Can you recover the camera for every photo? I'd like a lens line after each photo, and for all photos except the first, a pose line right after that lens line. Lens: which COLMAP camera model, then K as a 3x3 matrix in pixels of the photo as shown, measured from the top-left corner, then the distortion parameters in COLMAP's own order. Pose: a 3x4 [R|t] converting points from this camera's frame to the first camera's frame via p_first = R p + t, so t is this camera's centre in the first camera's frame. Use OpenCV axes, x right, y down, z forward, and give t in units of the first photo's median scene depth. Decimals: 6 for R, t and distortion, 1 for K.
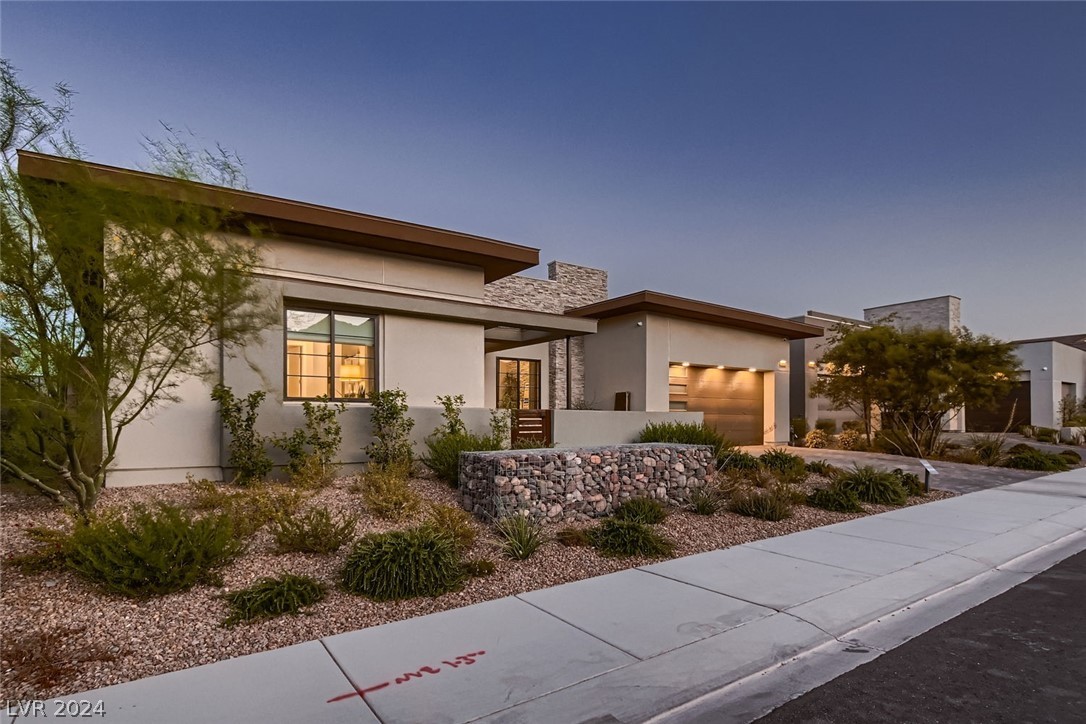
lens RADIAL K [[584.0, 0, 555.9], [0, 584.0, 411.5], [0, 0, 1]] dist [-0.001661, 0.000085]
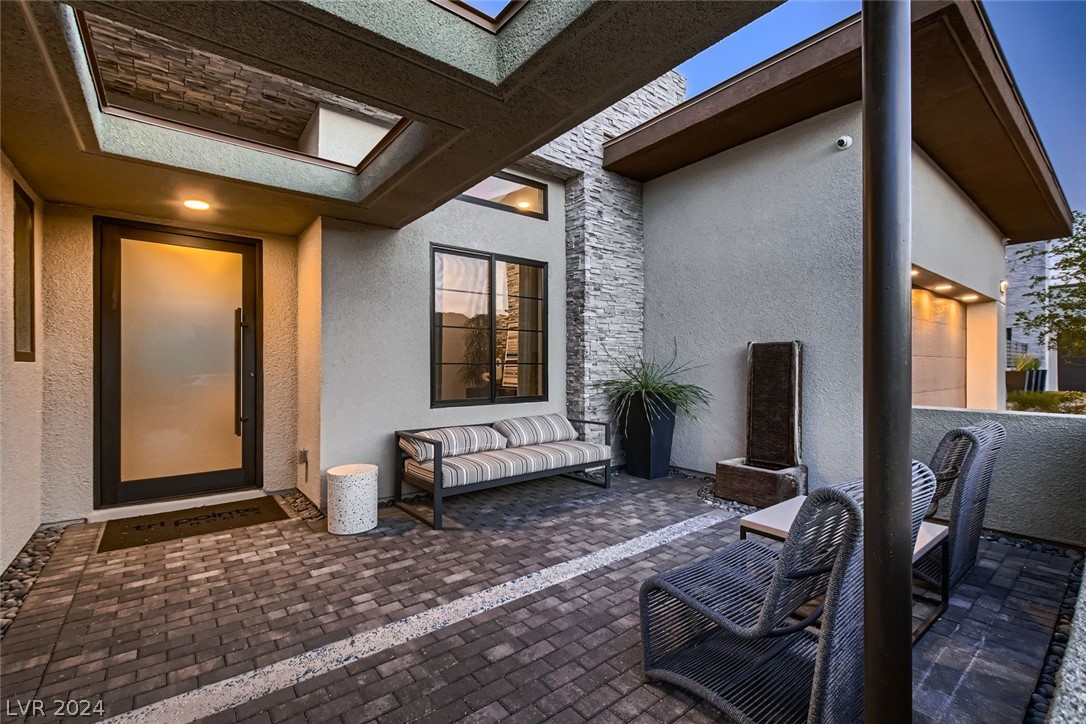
lens RADIAL K [[475.0, 0, 546.6], [0, 475.0, 366.5], [0, 0, 1]] dist [0.005429, -0.001347]
pose [[0.999503, 0.002639, 0.031415, -0.074543], [-0.003246, 0.999809, 0.019271, -0.044358], [-0.031358, -0.019363, 0.999321, 1.357395]]
